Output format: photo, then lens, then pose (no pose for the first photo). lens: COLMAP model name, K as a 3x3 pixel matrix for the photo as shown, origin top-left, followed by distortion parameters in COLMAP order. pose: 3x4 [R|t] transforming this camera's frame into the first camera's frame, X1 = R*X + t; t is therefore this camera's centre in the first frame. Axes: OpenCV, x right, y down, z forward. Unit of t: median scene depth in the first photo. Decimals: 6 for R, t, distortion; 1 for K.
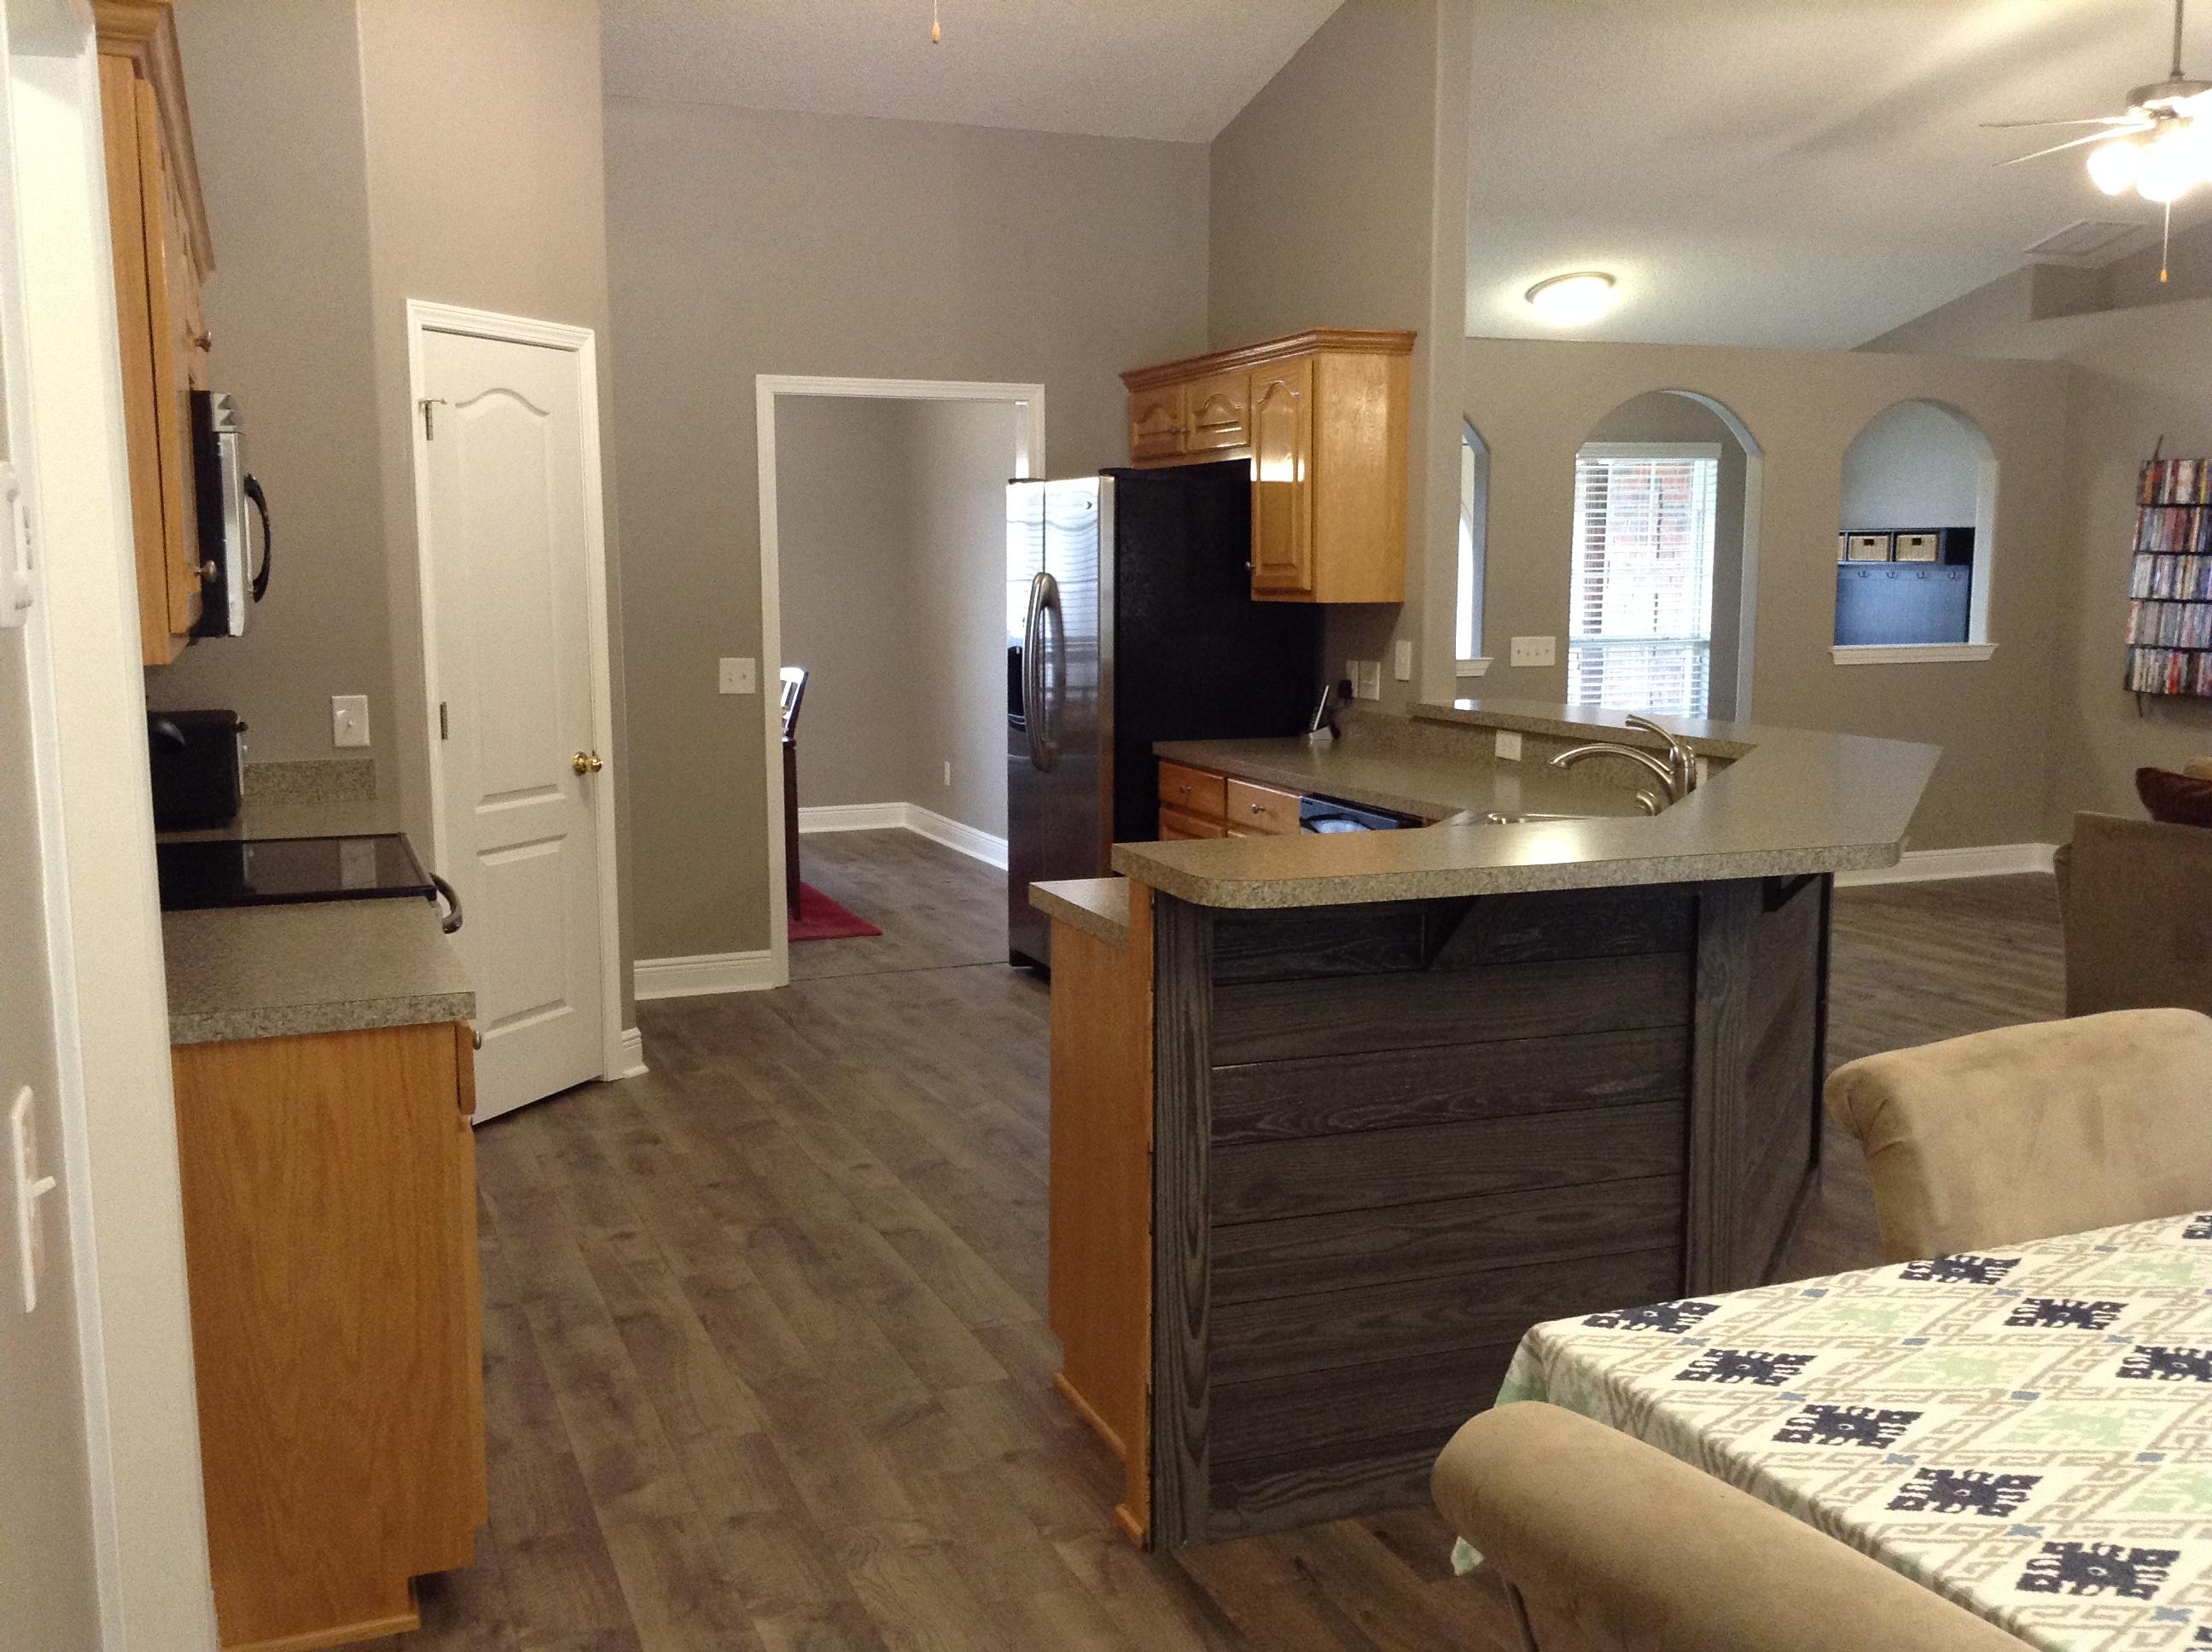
lens RADIAL K [[2020.9, 0, 1124.9], [0, 2020.9, 829.9], [0, 0, 1]] dist [0.045914, 0.000000]
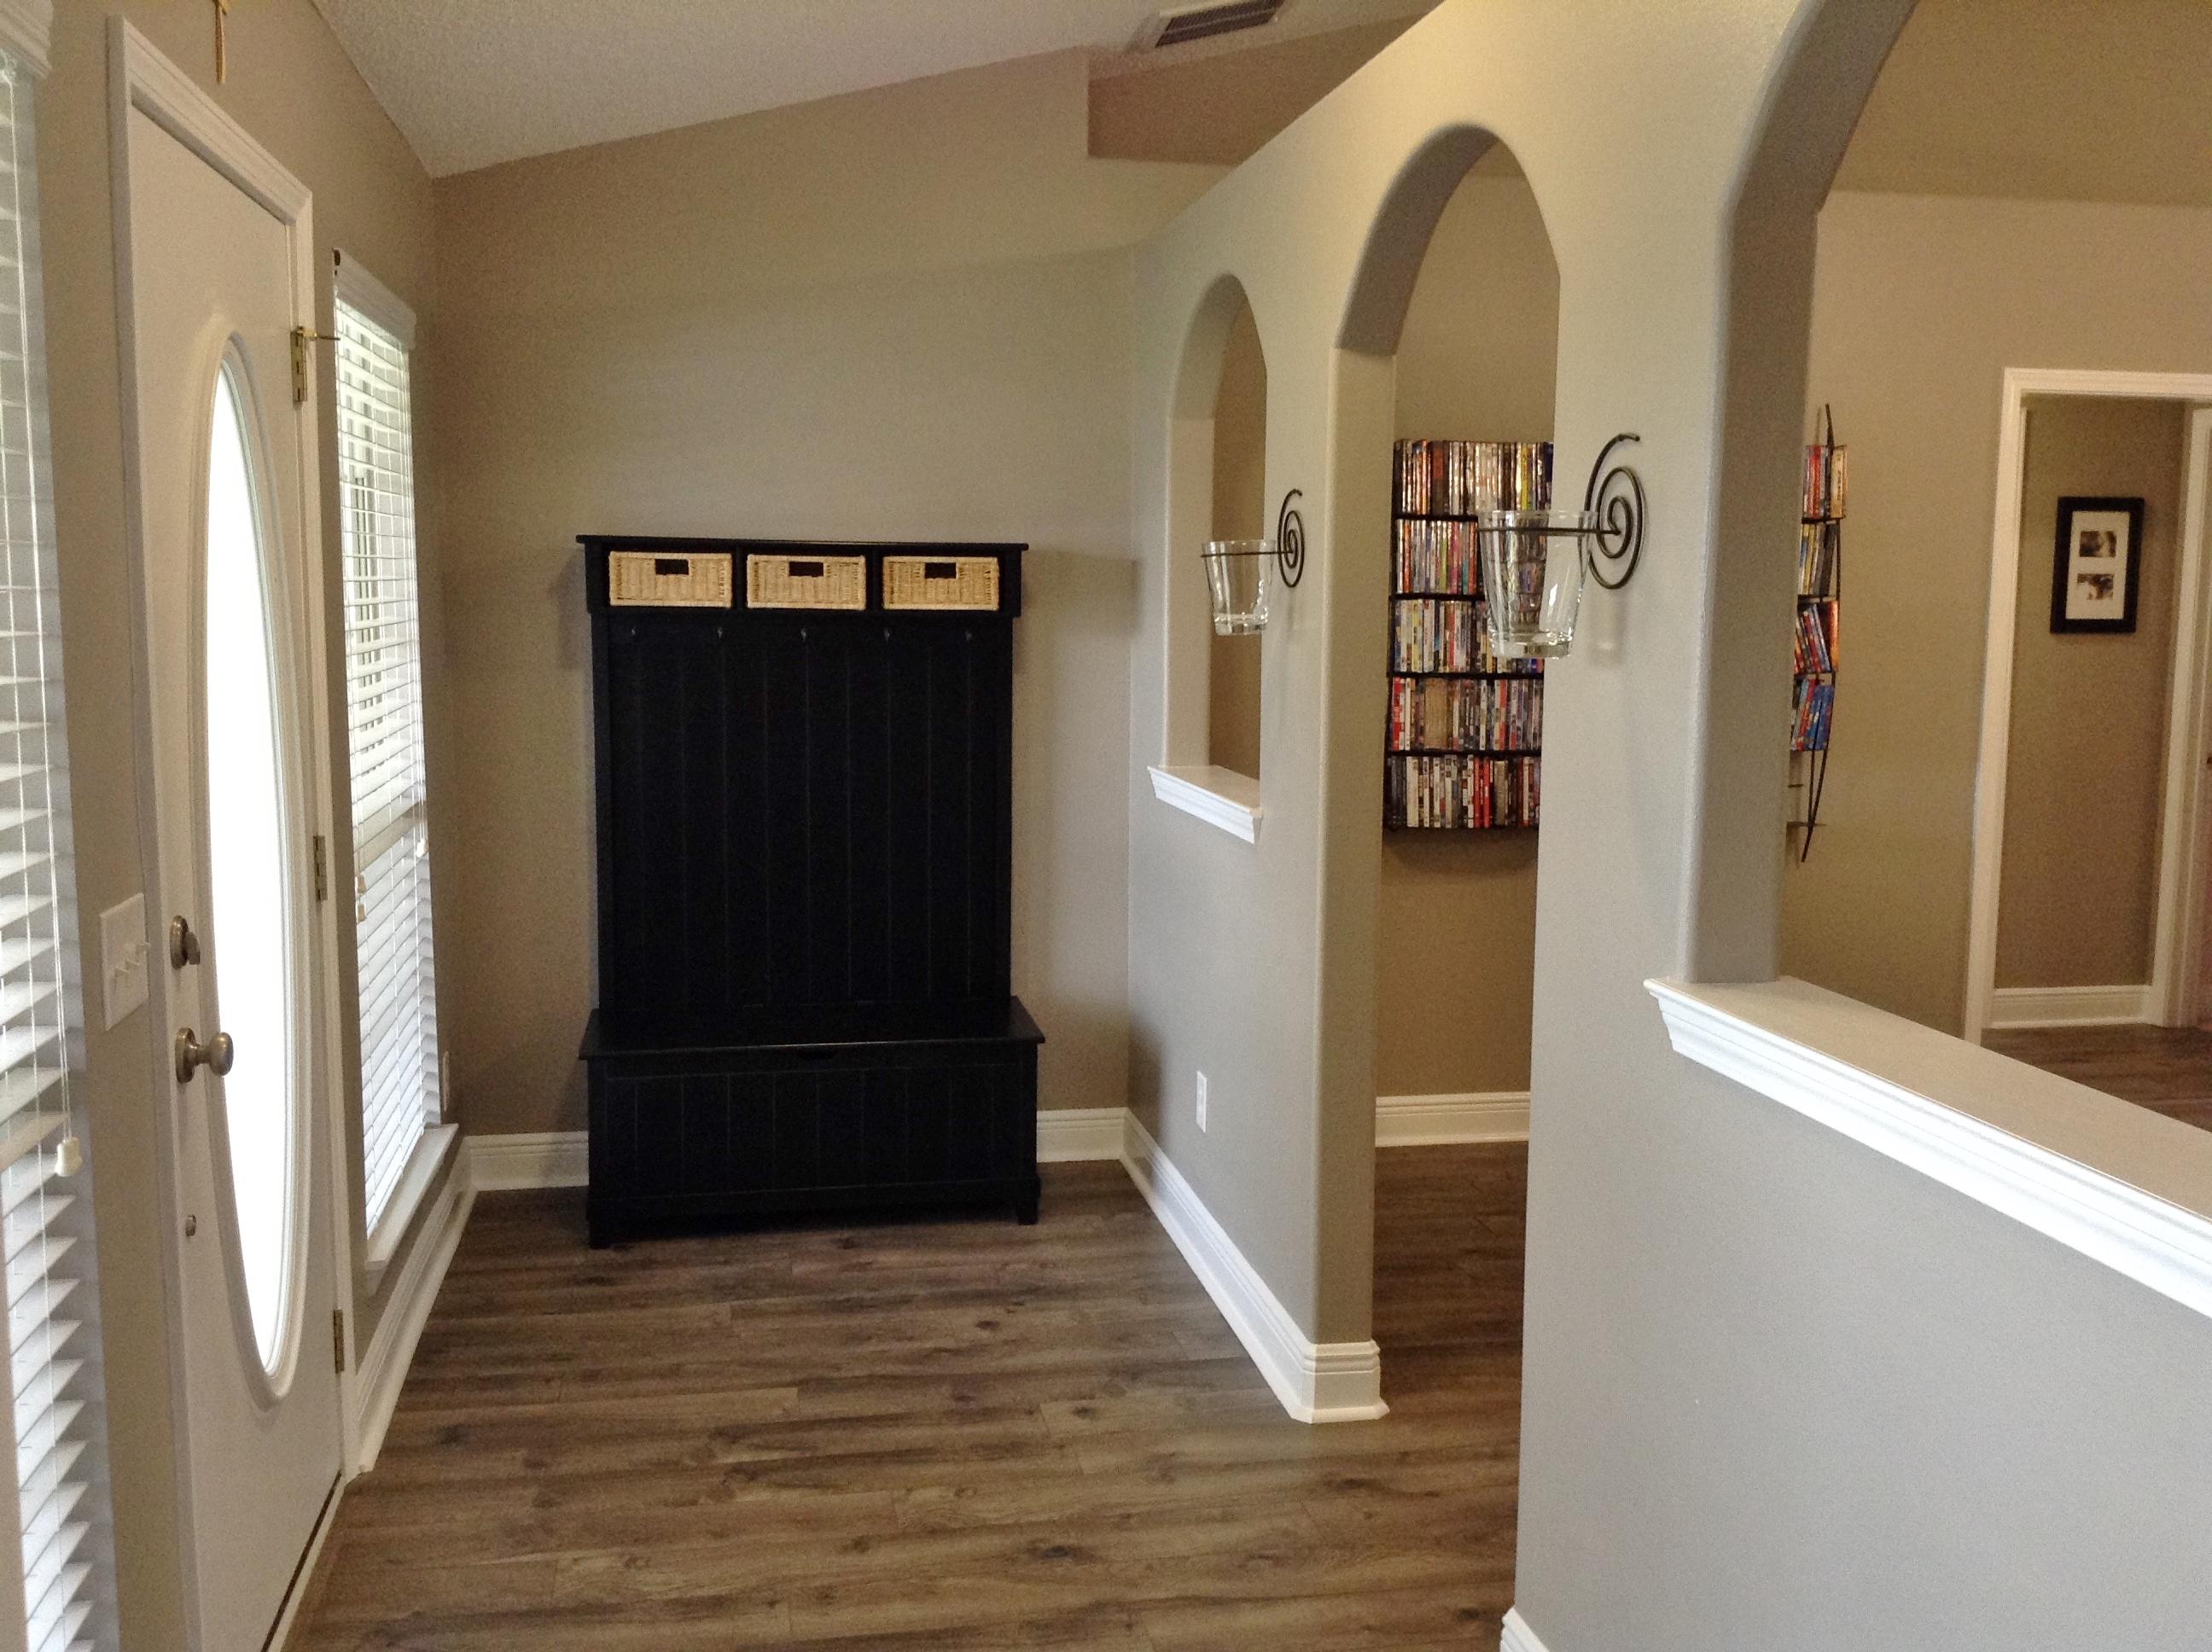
lens RADIAL K [[2020.9, 0, 1110.3], [0, 2020.9, 829.0], [0, 0, 1]] dist [0.045914, 0.000000]
pose [[0.199075, -0.128426, 0.971533, -0.120885], [0.127679, 0.986325, 0.104219, -0.184103], [-0.971631, 0.103296, 0.212750, 1.261764]]
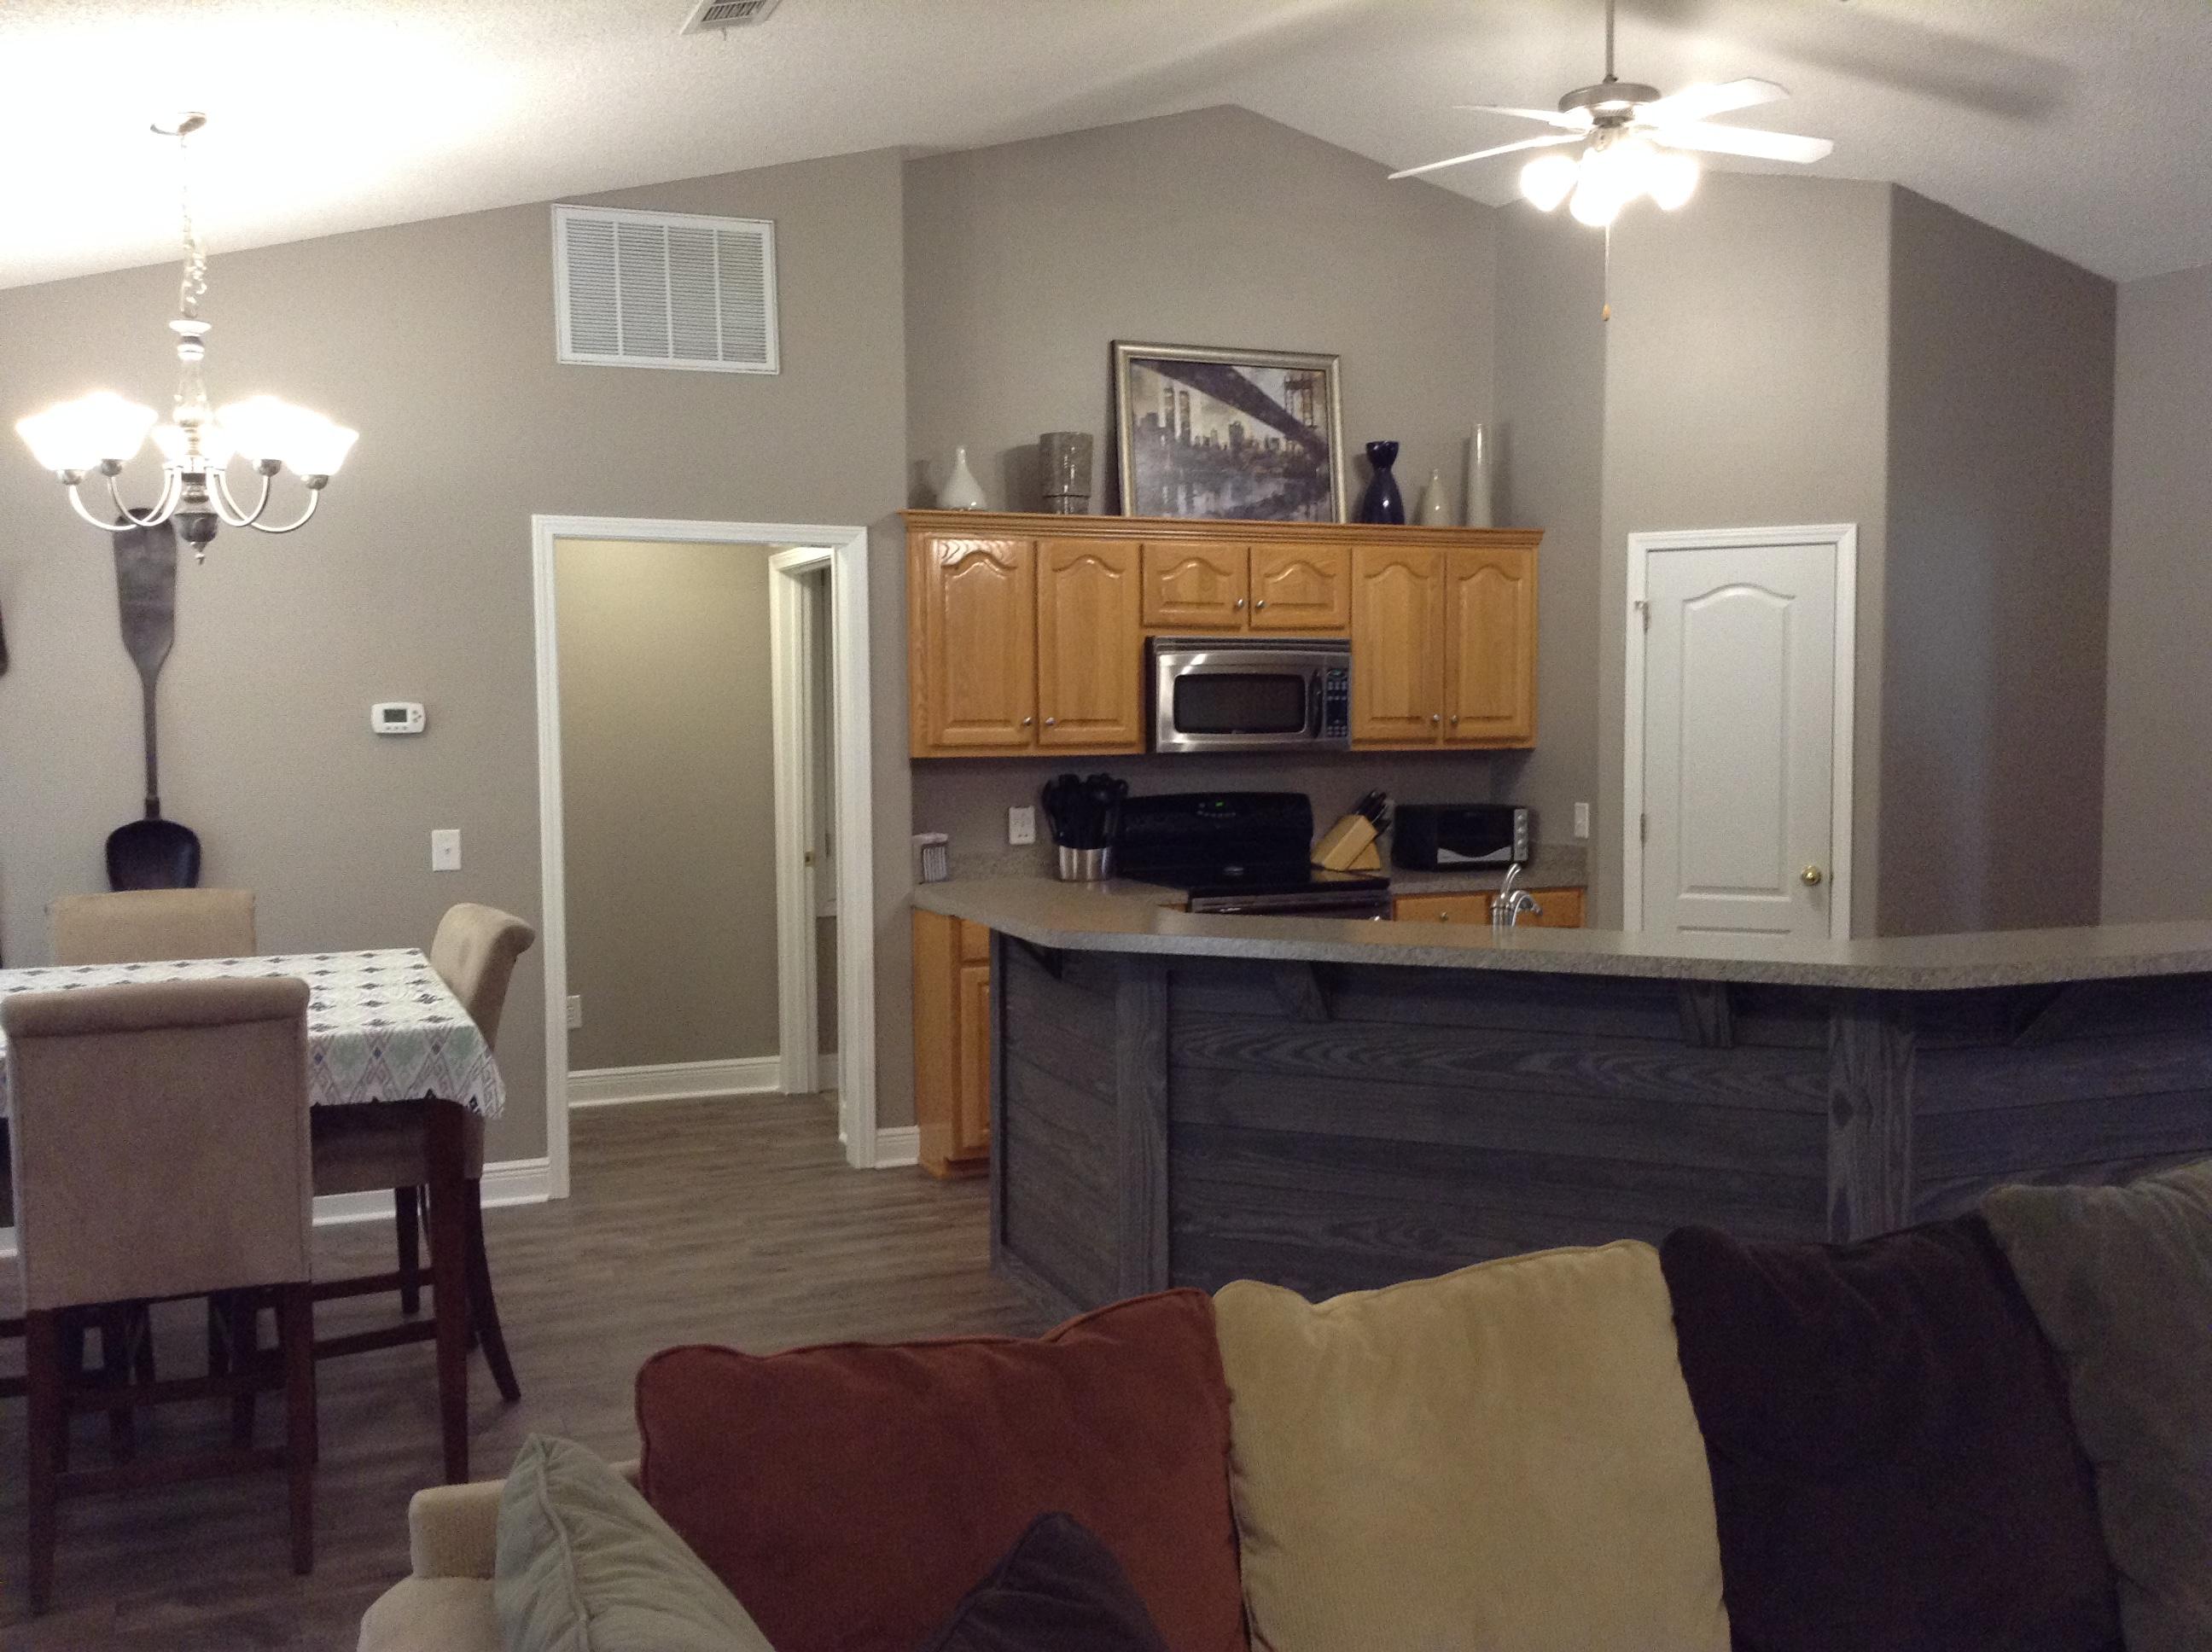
lens RADIAL K [[2020.9, 0, 1096.2], [0, 2020.9, 837.7], [0, 0, 1]] dist [0.045914, 0.000000]
pose [[-0.007727, 0.067165, -0.997712, 0.769794], [-0.126261, 0.989691, 0.067603, -0.067059], [0.991967, 0.126494, 0.000833, 0.451931]]
